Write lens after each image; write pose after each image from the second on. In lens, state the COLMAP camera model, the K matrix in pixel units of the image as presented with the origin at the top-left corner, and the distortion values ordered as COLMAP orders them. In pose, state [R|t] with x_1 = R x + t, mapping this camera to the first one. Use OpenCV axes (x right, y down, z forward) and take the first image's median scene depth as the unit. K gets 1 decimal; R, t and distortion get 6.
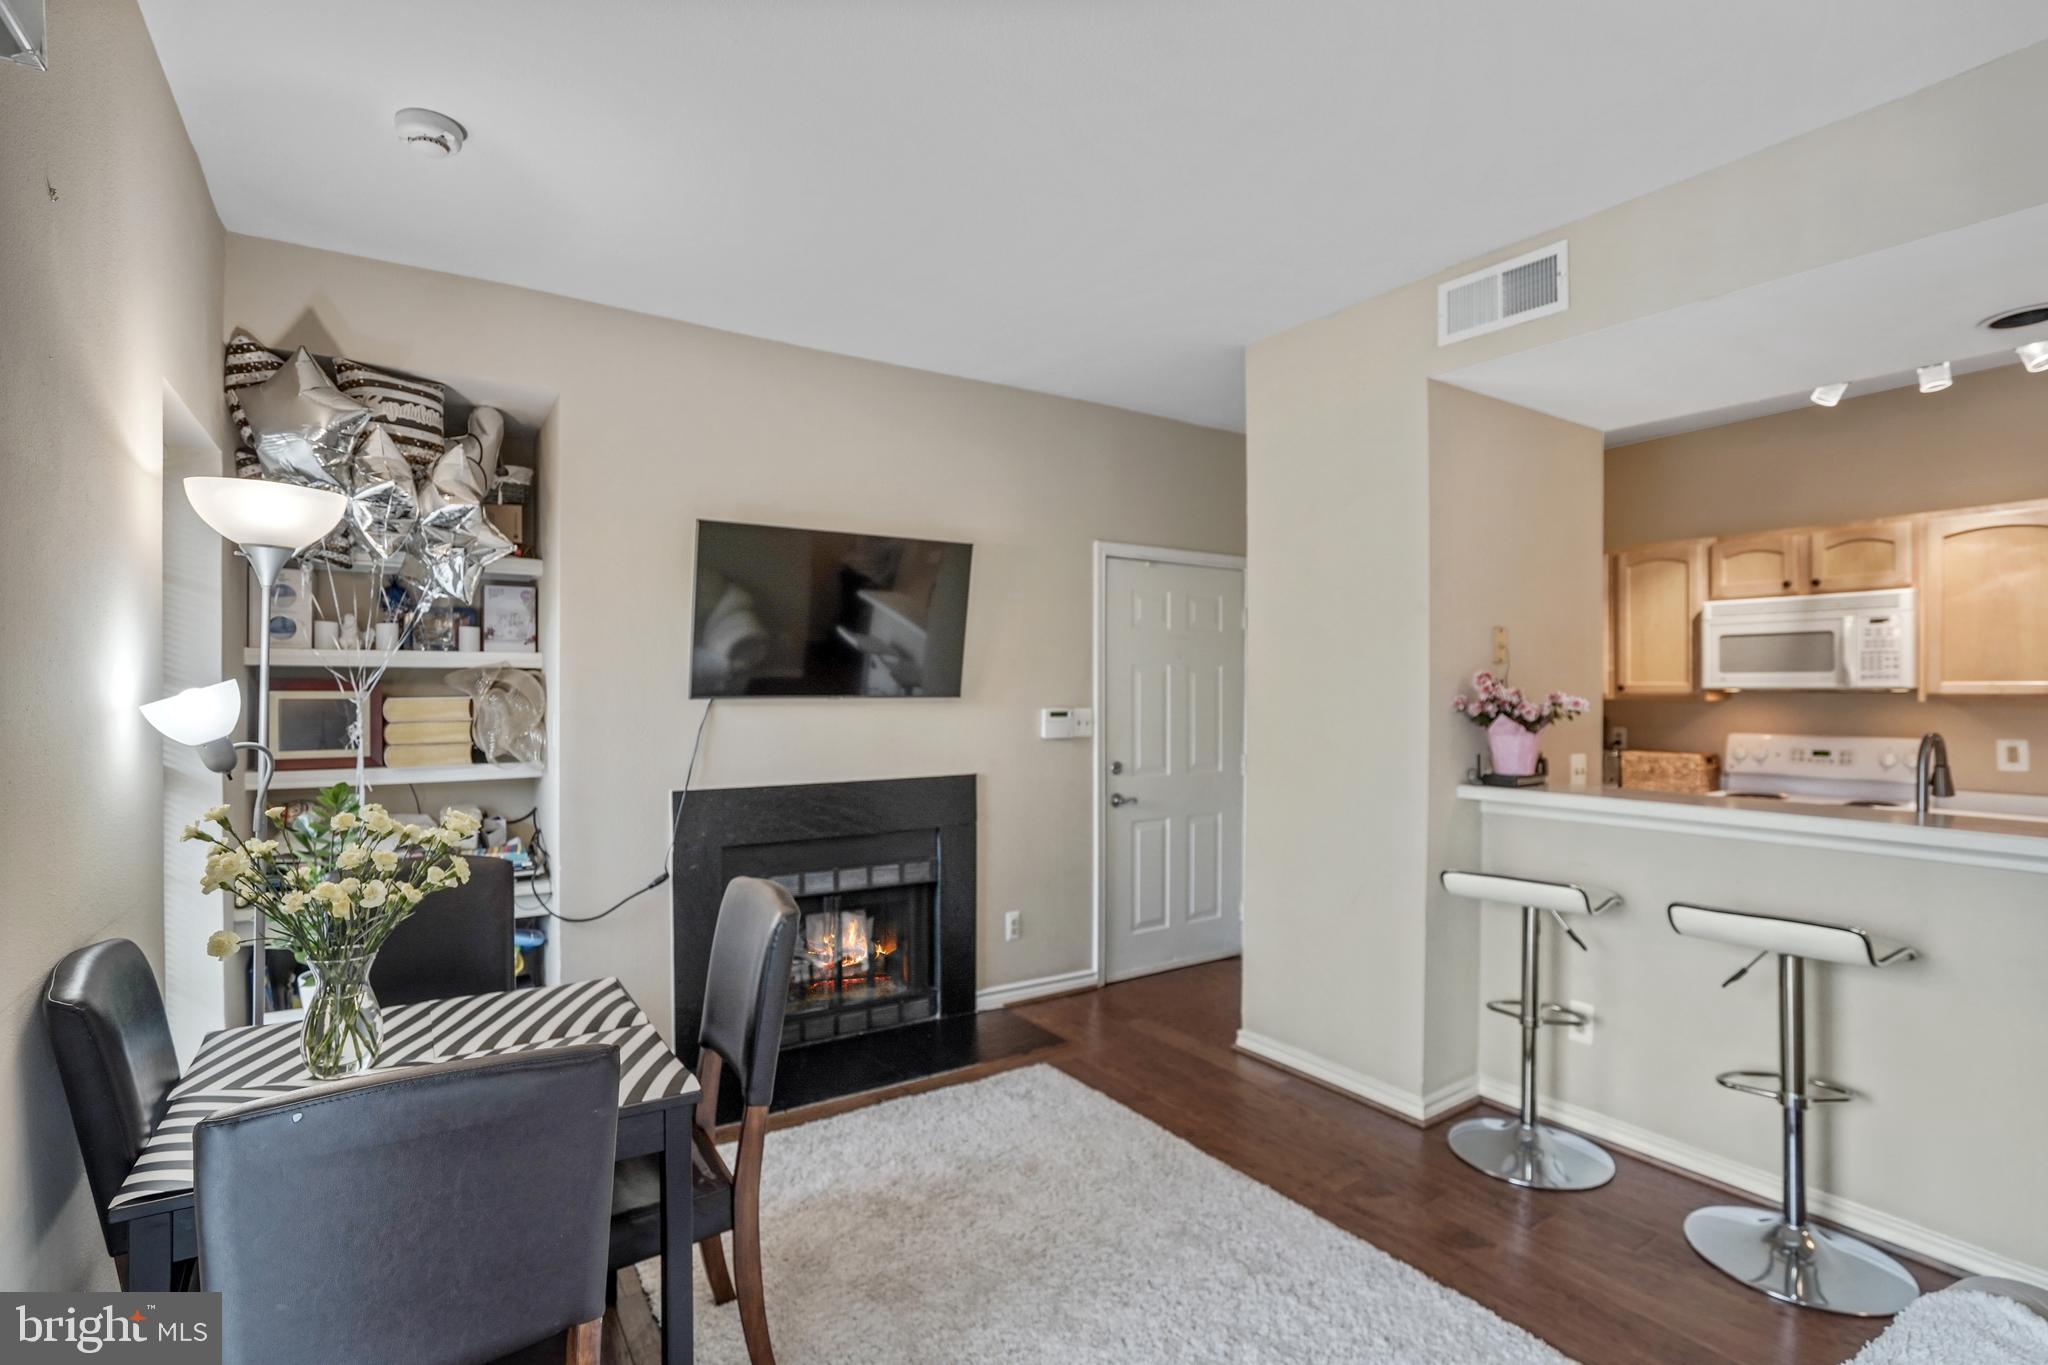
lens RADIAL K [[1001.1, 0, 1021.8], [0, 1001.1, 693.7], [0, 0, 1]] dist [-0.040773, 0.020477]
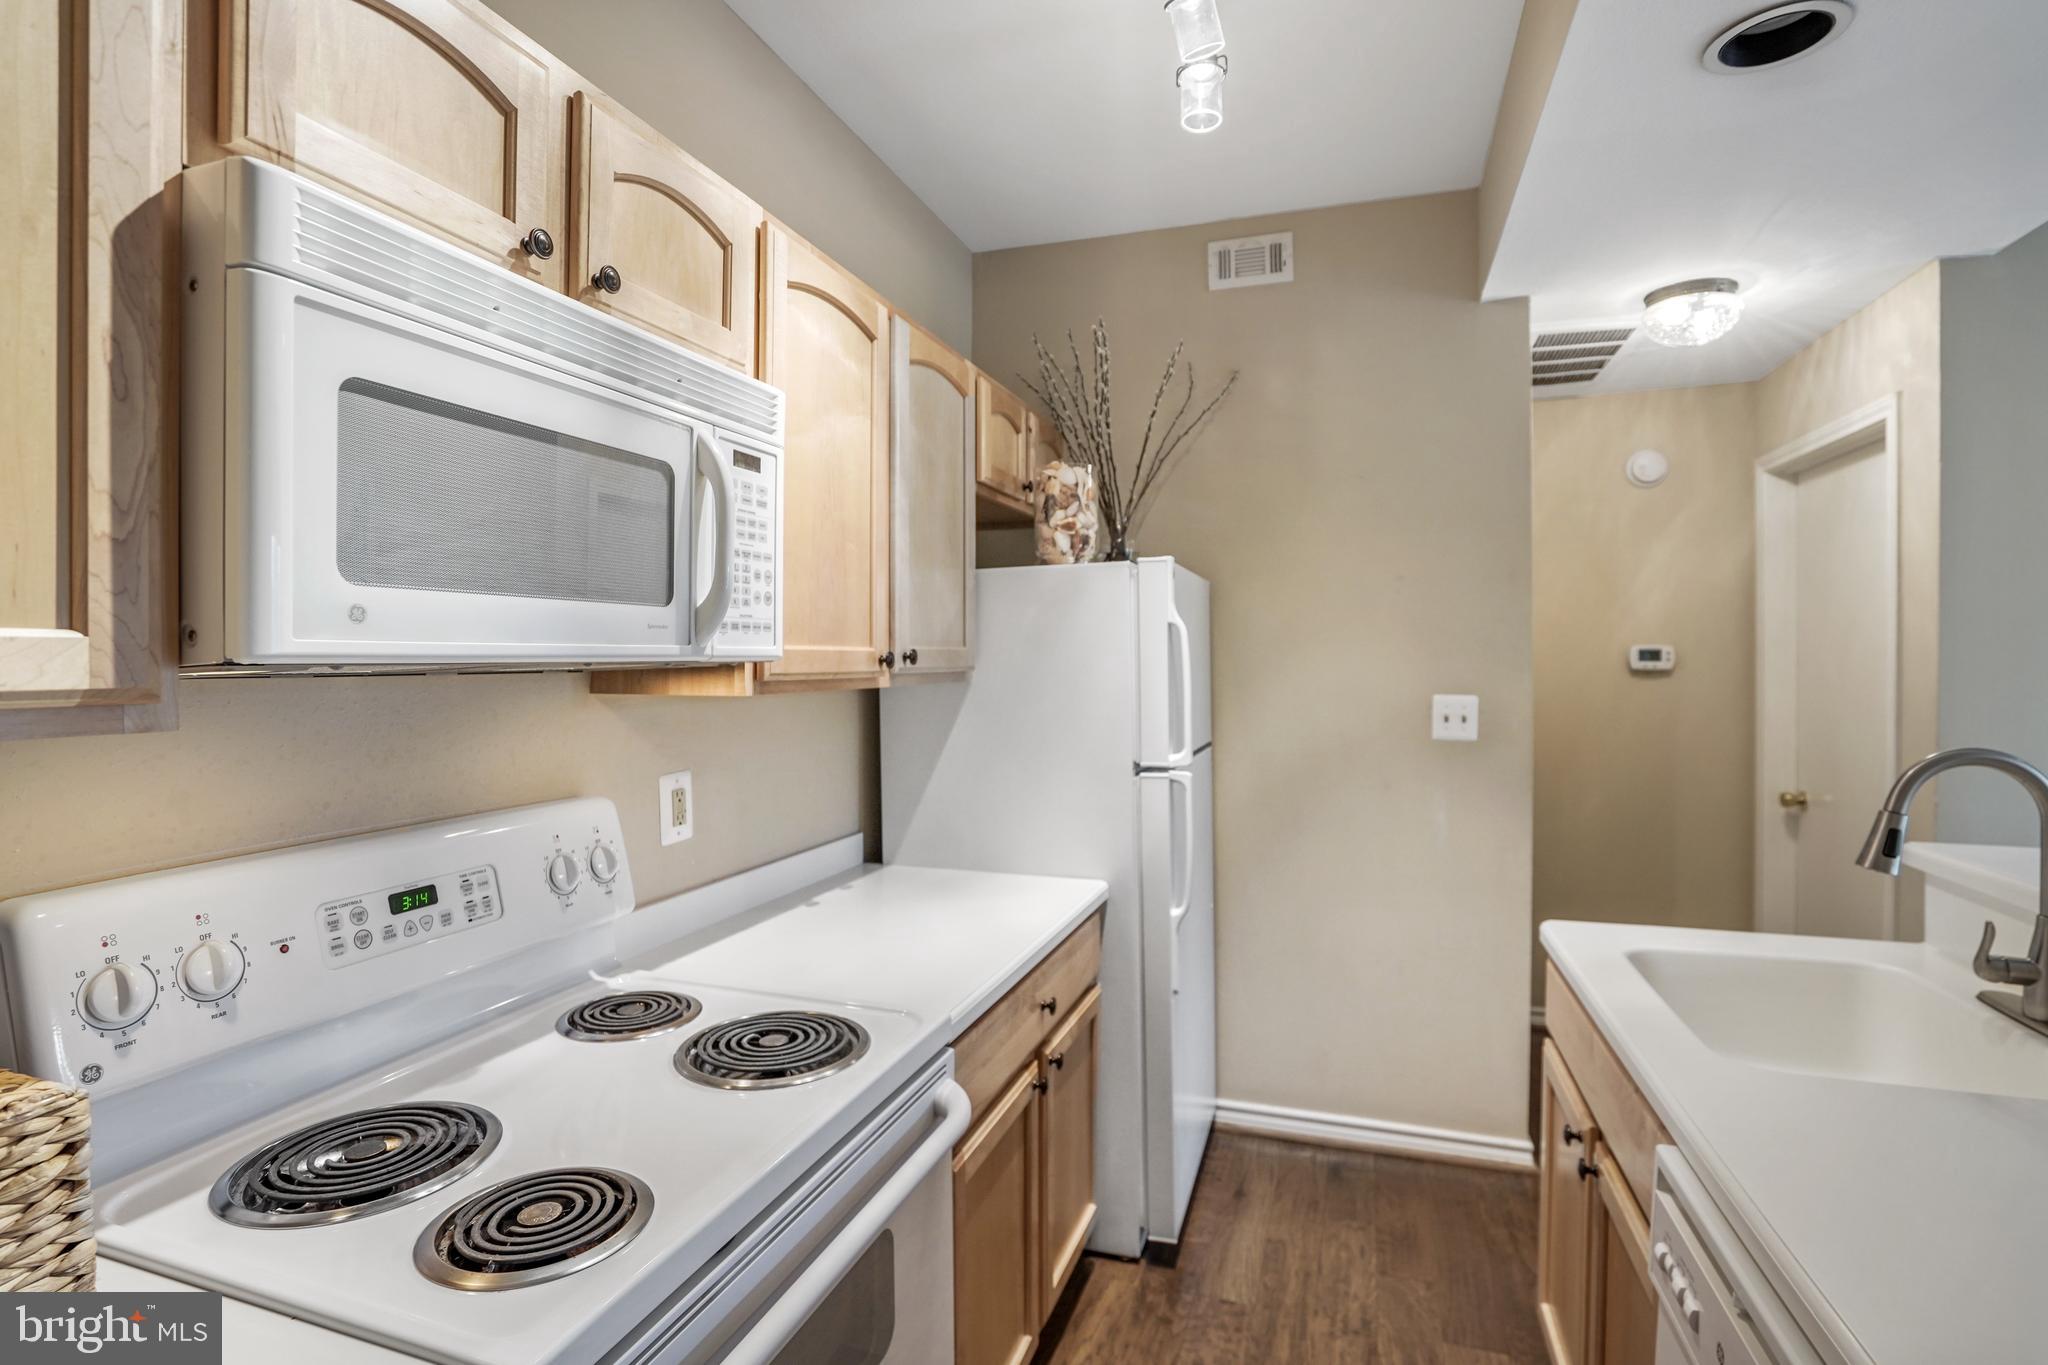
lens RADIAL K [[1001.1, 0, 1039.6], [0, 1001.1, 655.7], [0, 0, 1]] dist [-0.040773, 0.020477]
pose [[-0.607578, -0.001311, 0.794259, 0.573110], [0.001130, 0.999996, 0.002515, -0.008689], [-0.794259, 0.002425, -0.607574, 1.203942]]
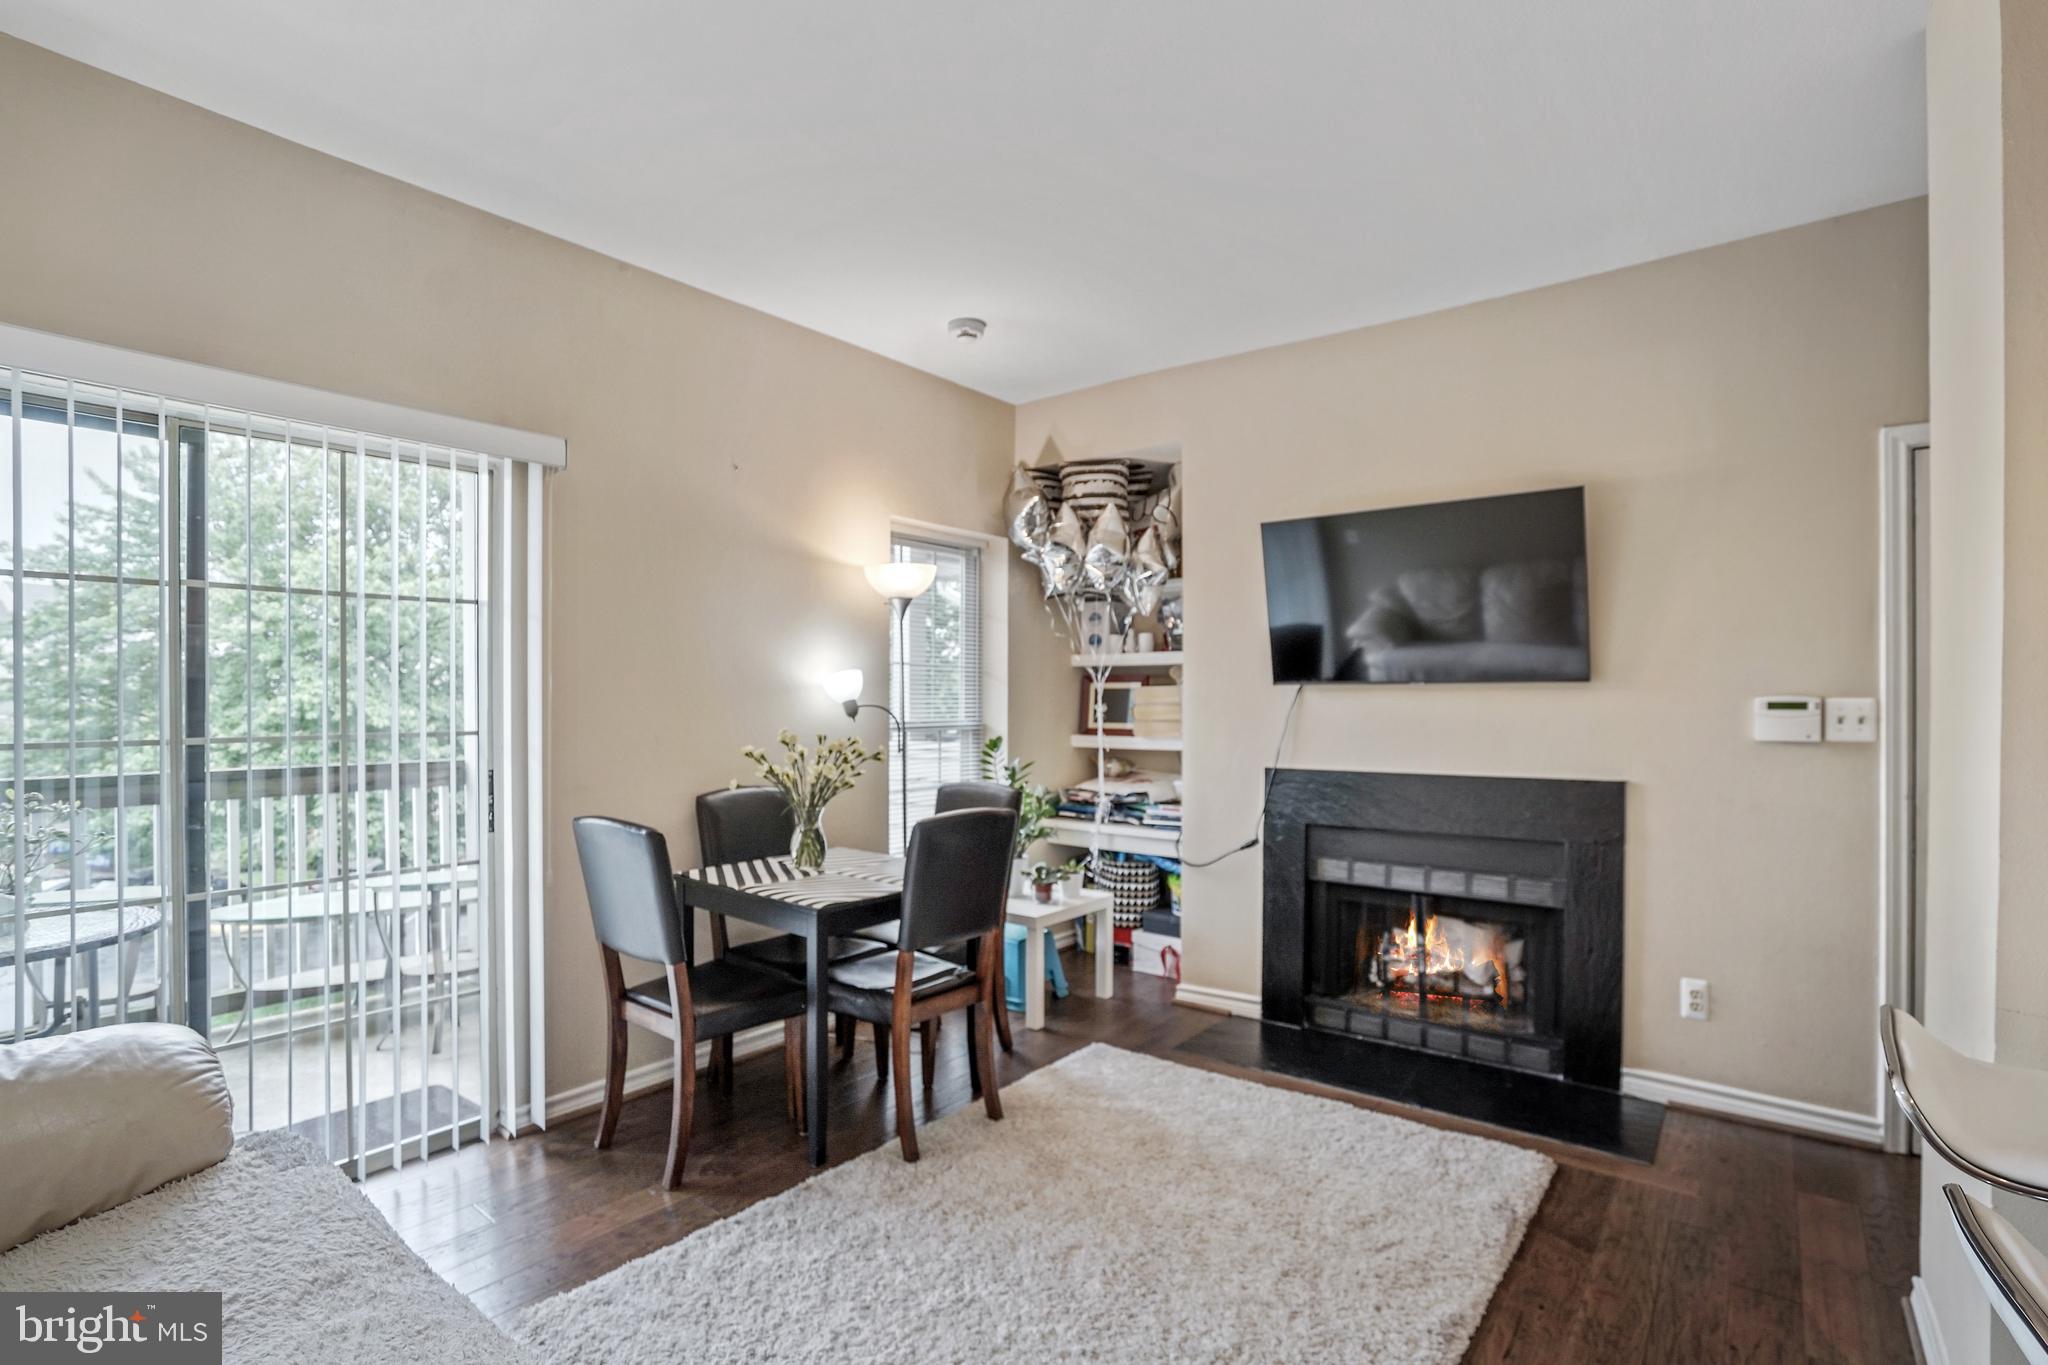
lens RADIAL K [[1001.1, 0, 1013.2], [0, 1001.1, 691.3], [0, 0, 1]] dist [-0.040773, 0.020477]
pose [[0.300993, -0.008815, -0.953586, 0.592298], [-0.005718, 0.999923, -0.011048, 0.024643], [0.953609, 0.008778, 0.300919, 0.360379]]
